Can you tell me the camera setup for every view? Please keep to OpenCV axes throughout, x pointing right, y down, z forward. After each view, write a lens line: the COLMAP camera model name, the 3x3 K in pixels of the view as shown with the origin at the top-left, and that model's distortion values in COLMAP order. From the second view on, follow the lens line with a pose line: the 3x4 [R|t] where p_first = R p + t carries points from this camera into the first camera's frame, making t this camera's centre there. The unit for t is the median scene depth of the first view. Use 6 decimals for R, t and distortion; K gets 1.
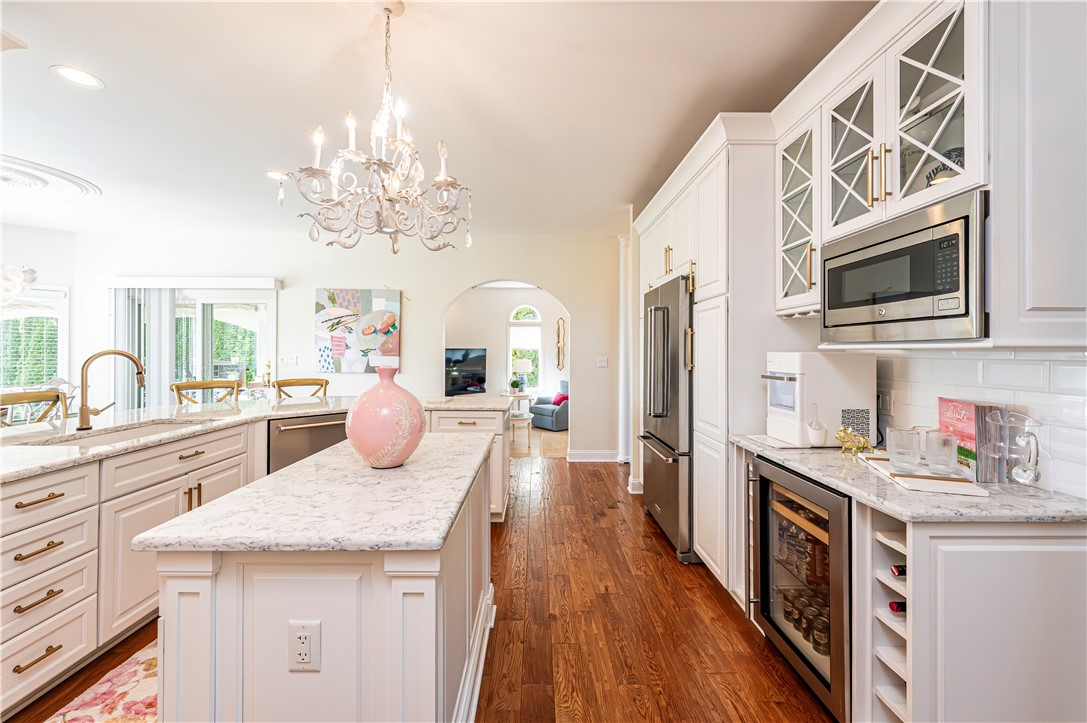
lens RADIAL K [[431.9, 0, 542.3], [0, 431.9, 351.7], [0, 0, 1]] dist [-0.000290, -0.000139]
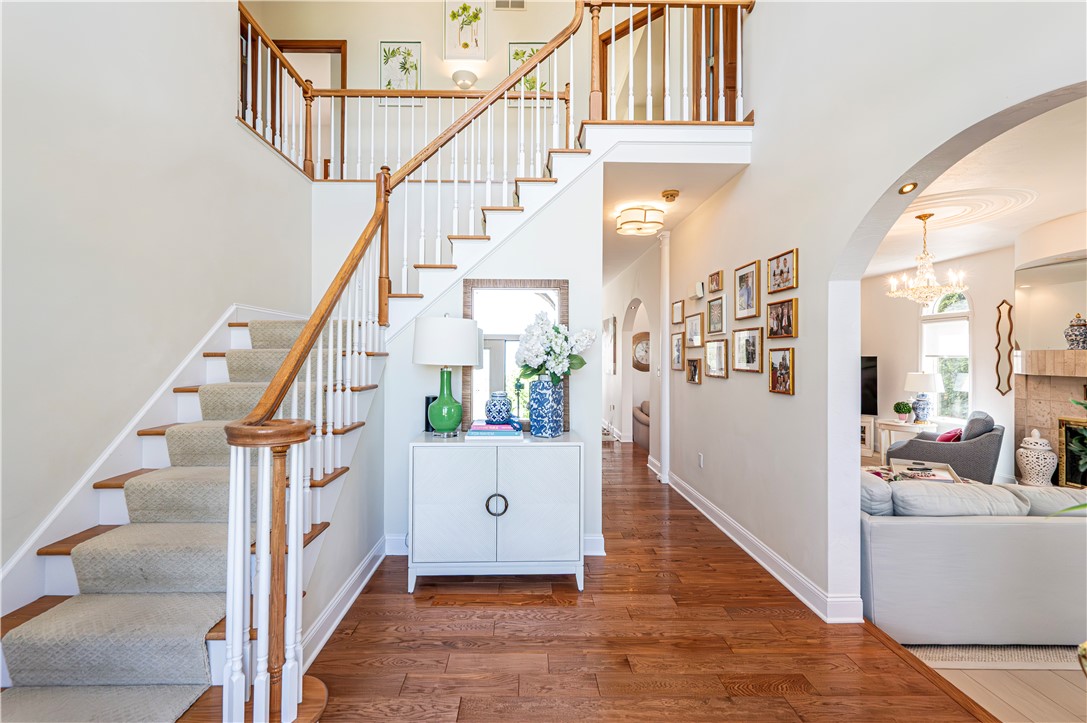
lens RADIAL K [[433.4, 0, 546.8], [0, 433.4, 360.3], [0, 0, 1]] dist [0.000760, -0.000042]
pose [[0.031767, 0.000101, -0.999495, 1.086436], [-0.003521, 0.999994, -0.000011, 0.001869], [0.999489, 0.003520, 0.031767, 0.731440]]
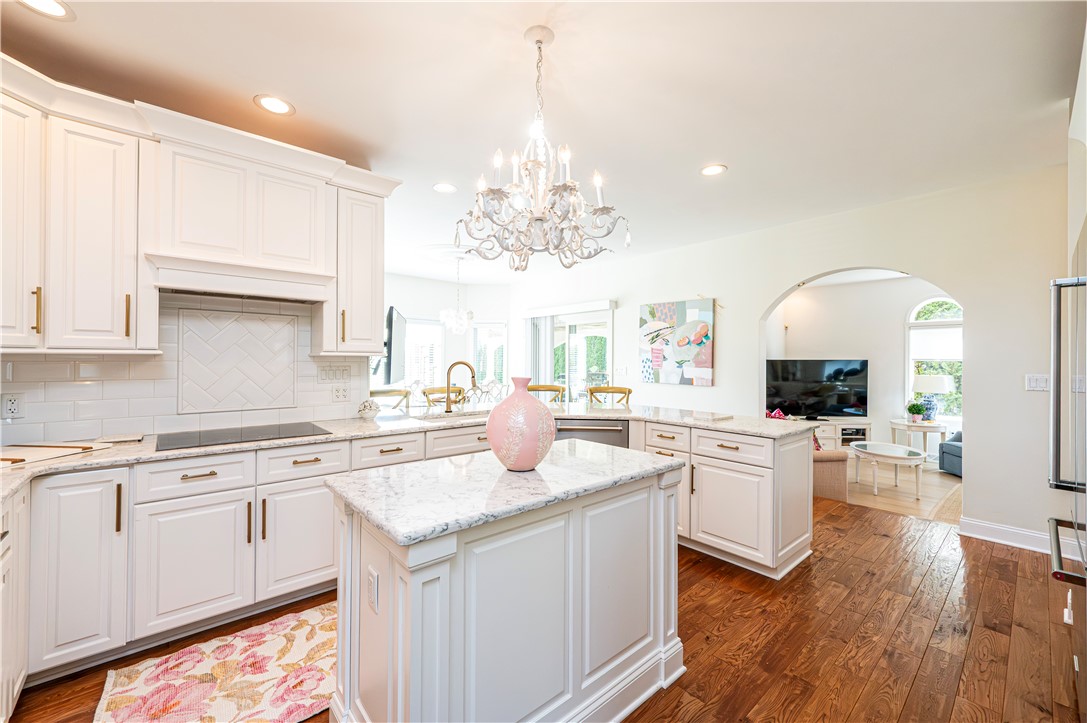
lens RADIAL K [[433.4, 0, 546.8], [0, 433.4, 360.3], [0, 0, 1]] dist [0.000760, -0.000042]
pose [[0.650260, -0.001353, -0.759710, 0.155728], [-0.003970, 0.999979, -0.005178, -0.000295], [0.759701, 0.006383, 0.650241, 0.108168]]
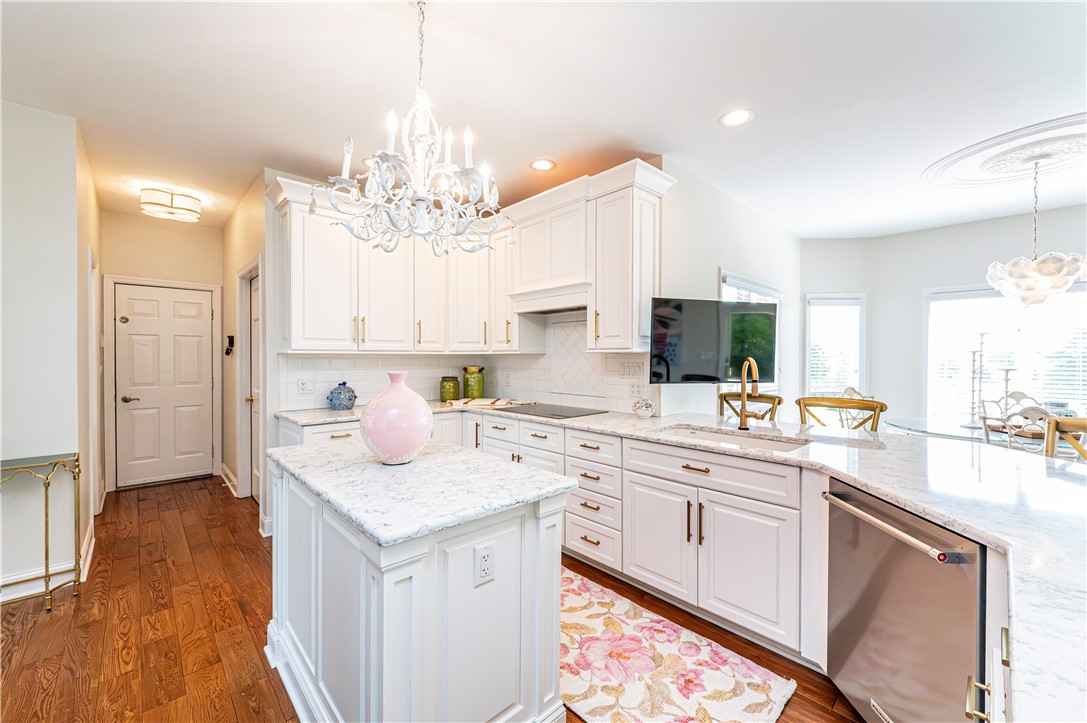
lens RADIAL K [[433.4, 0, 546.8], [0, 433.4, 360.3], [0, 0, 1]] dist [0.000760, -0.000042]
pose [[-0.737038, 0.002614, -0.675846, 0.031148], [-0.004547, 0.999951, 0.008826, -0.002231], [0.675836, 0.009578, -0.736990, 0.640198]]
